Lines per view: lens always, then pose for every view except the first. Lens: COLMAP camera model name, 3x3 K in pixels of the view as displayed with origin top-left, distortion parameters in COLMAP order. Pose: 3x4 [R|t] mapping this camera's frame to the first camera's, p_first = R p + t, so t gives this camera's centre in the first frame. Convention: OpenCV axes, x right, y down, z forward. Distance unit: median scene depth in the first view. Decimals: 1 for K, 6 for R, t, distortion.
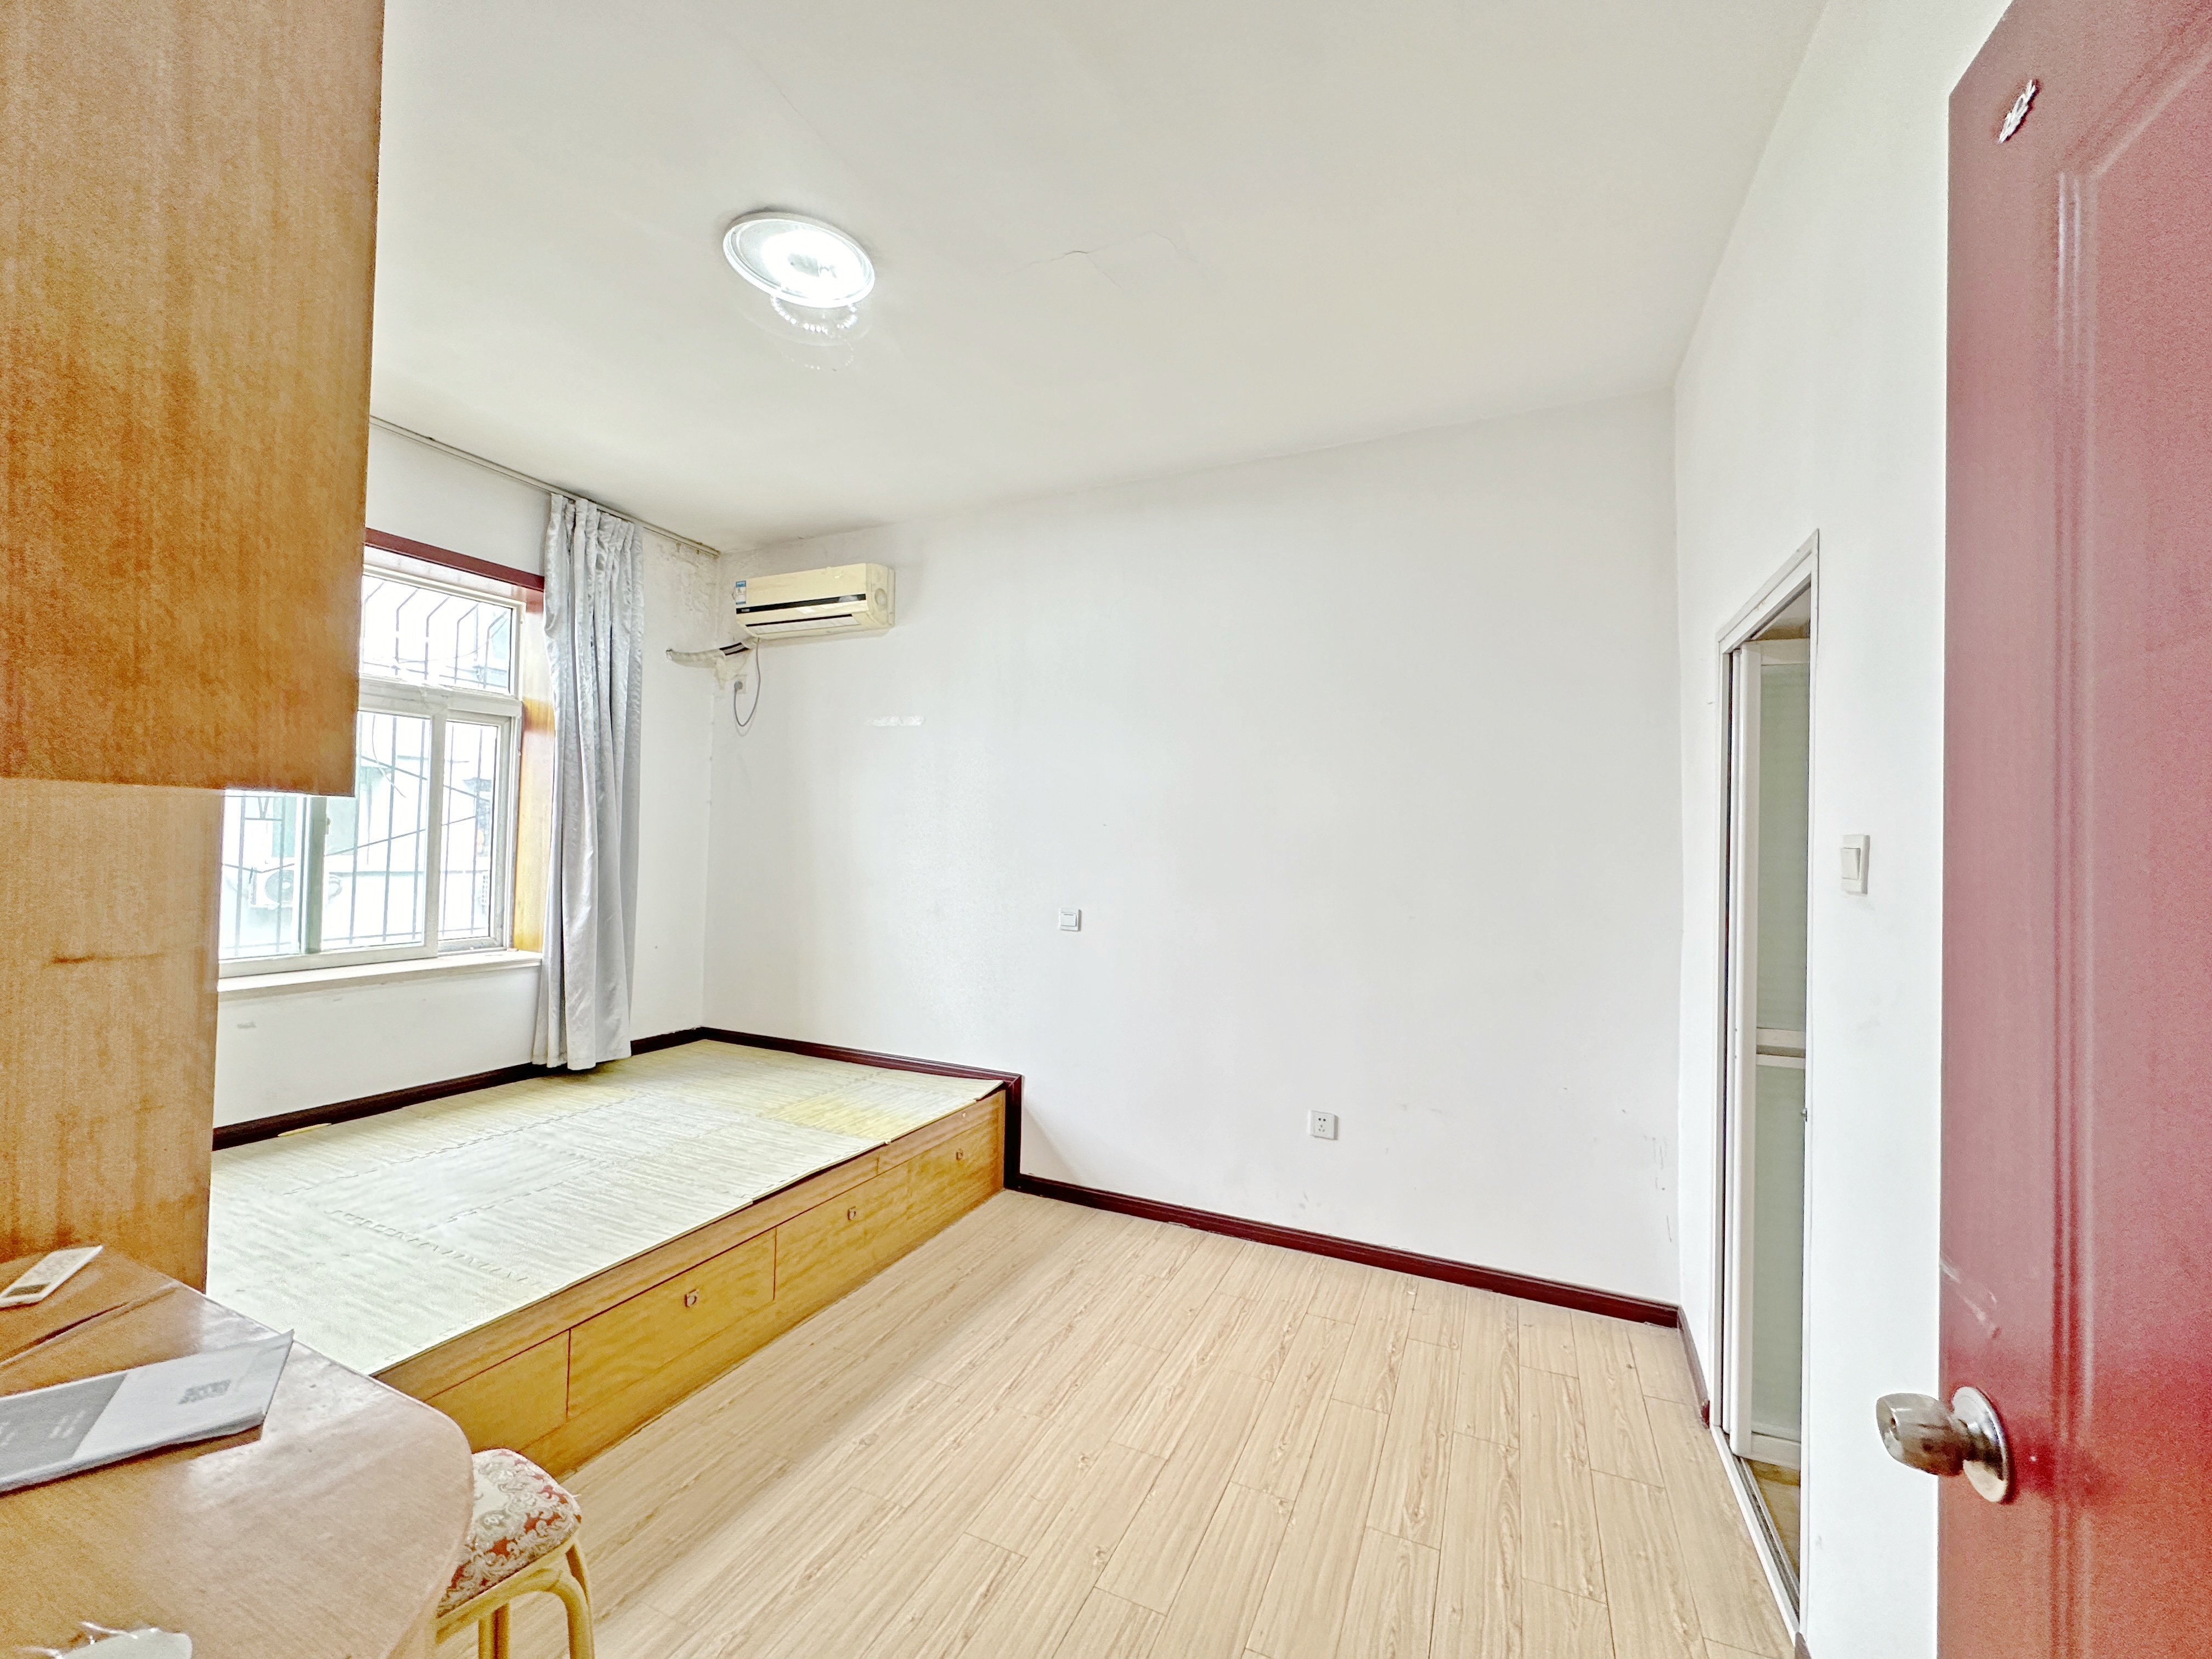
lens RADIAL K [[883.0, 0, 1114.5], [0, 883.0, 830.4], [0, 0, 1]] dist [-0.000457, -0.000007]
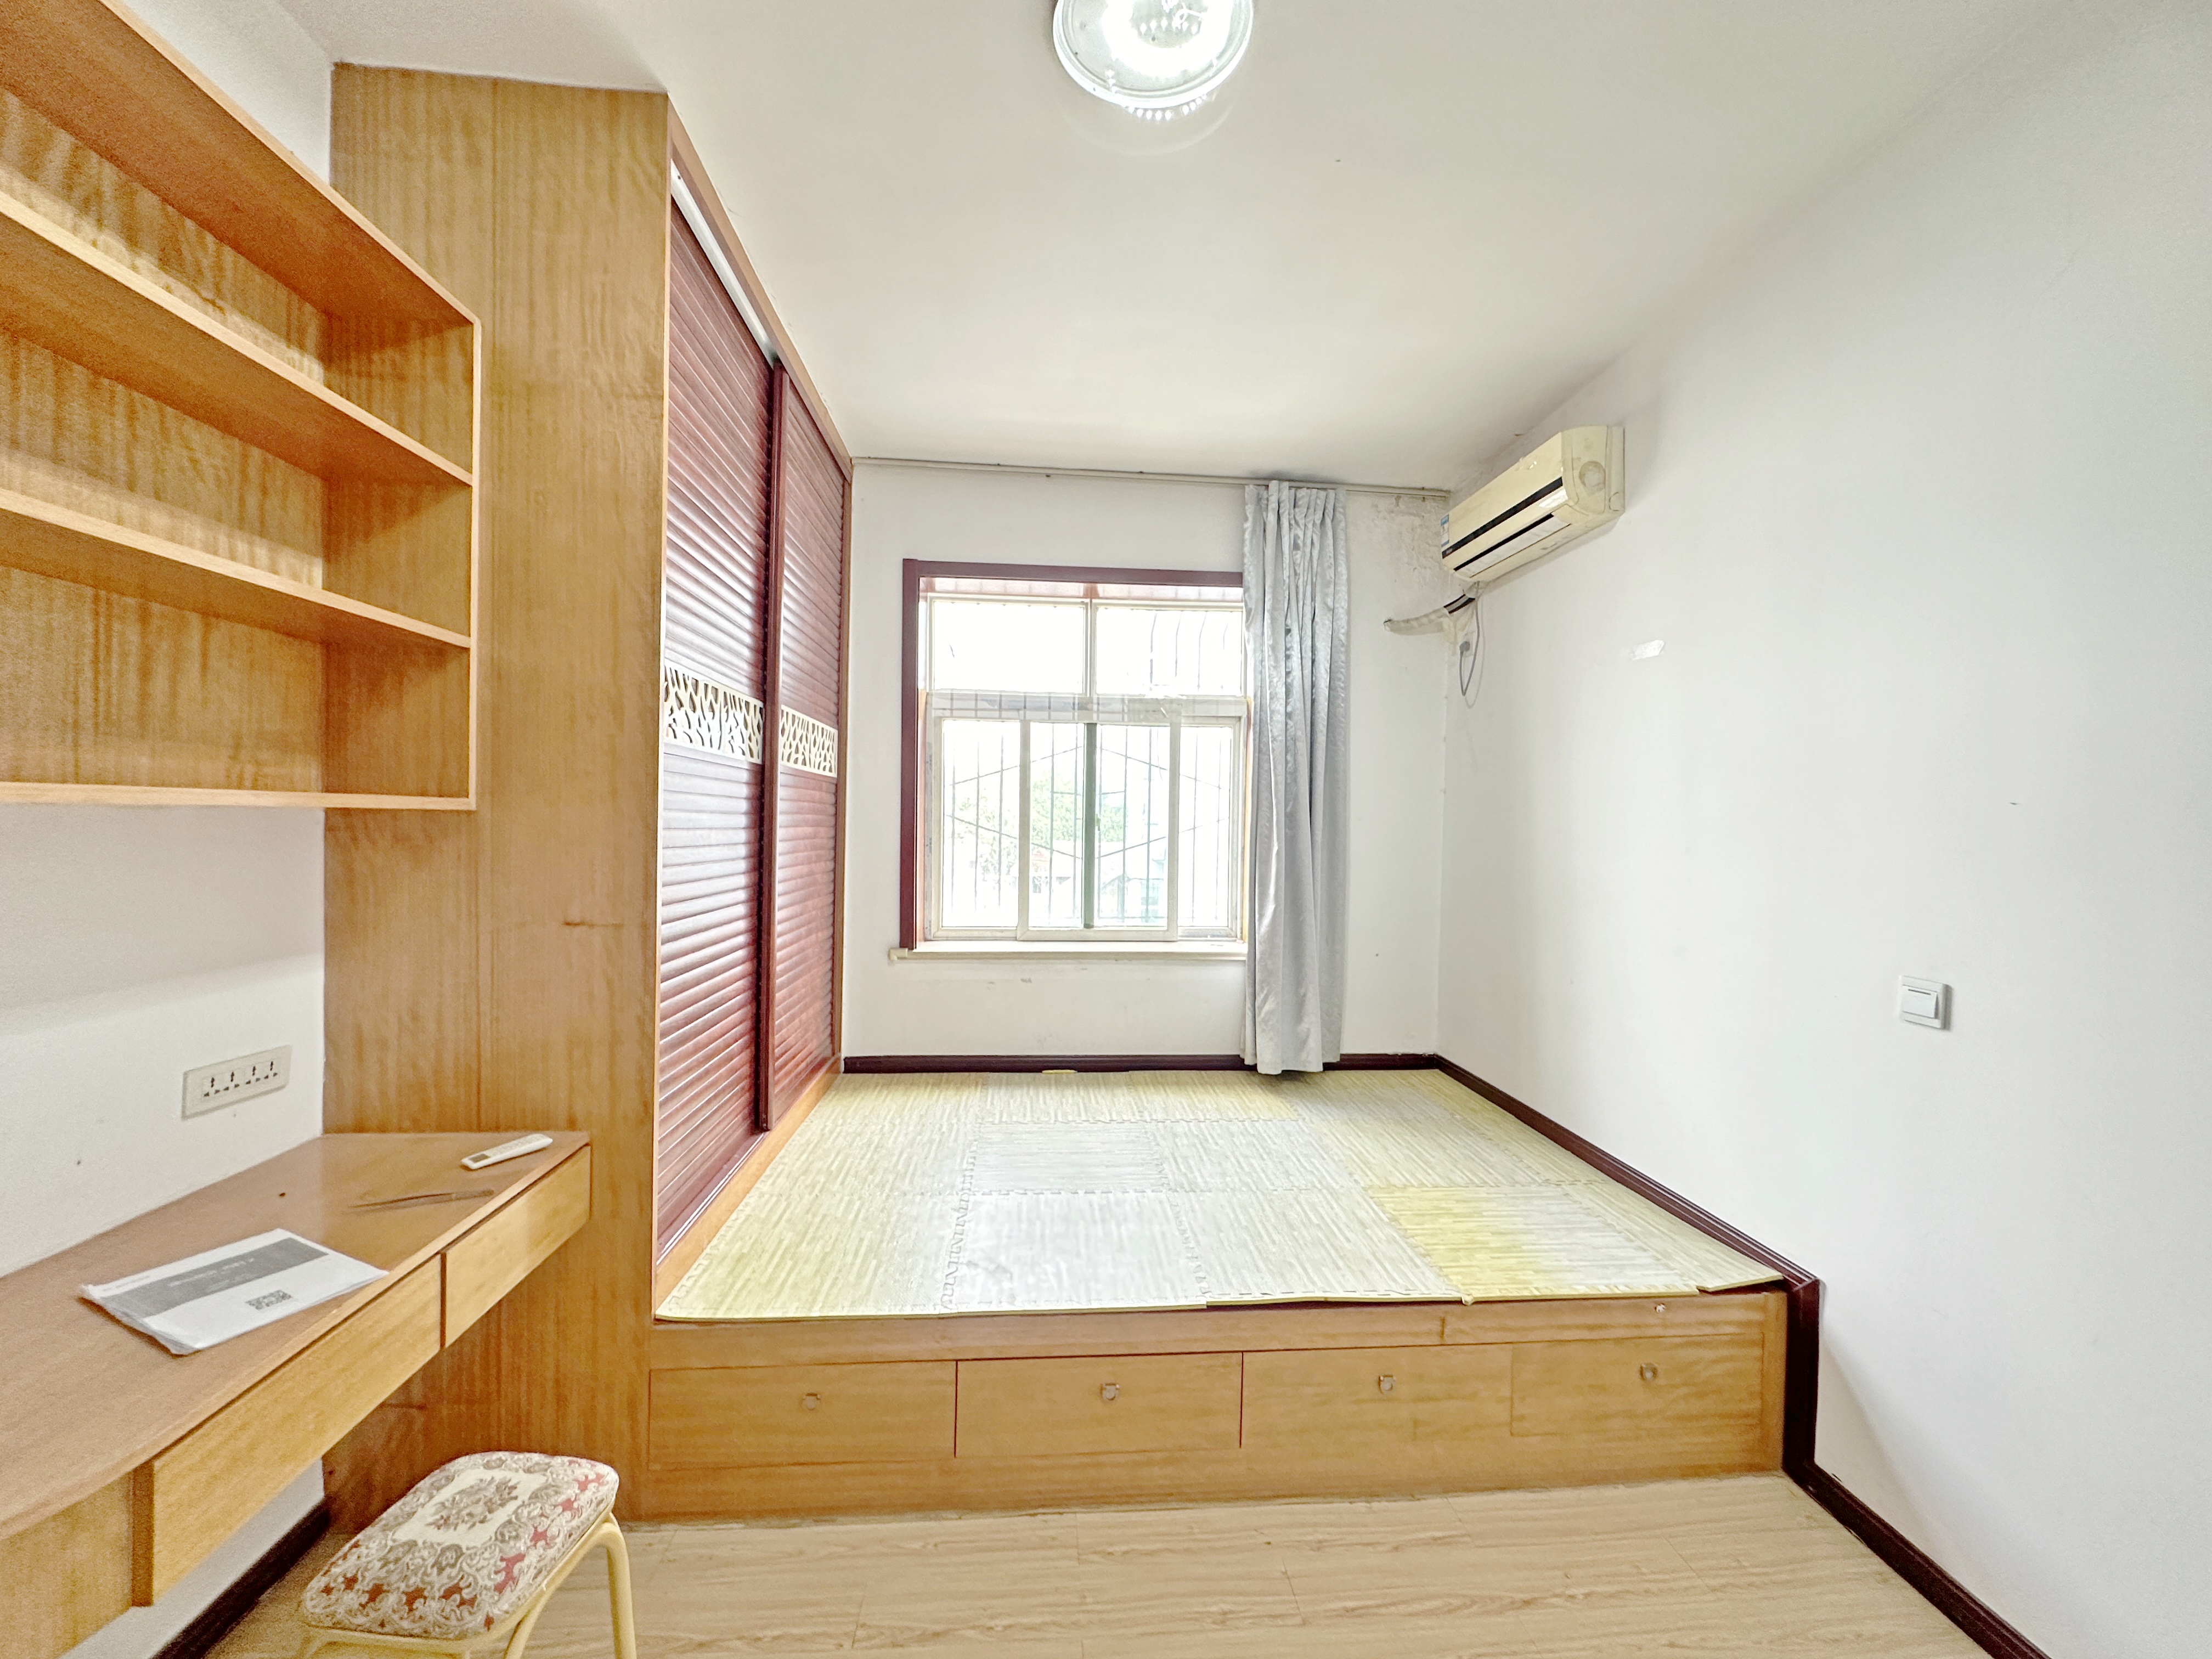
lens RADIAL K [[883.0, 0, 1109.5], [0, 883.0, 830.7], [0, 0, 1]] dist [-0.000457, -0.000007]
pose [[0.488957, -0.003093, -0.872303, 0.163258], [0.009223, 0.999956, 0.001624, 0.002681], [0.872259, -0.008839, 0.488964, 0.405567]]
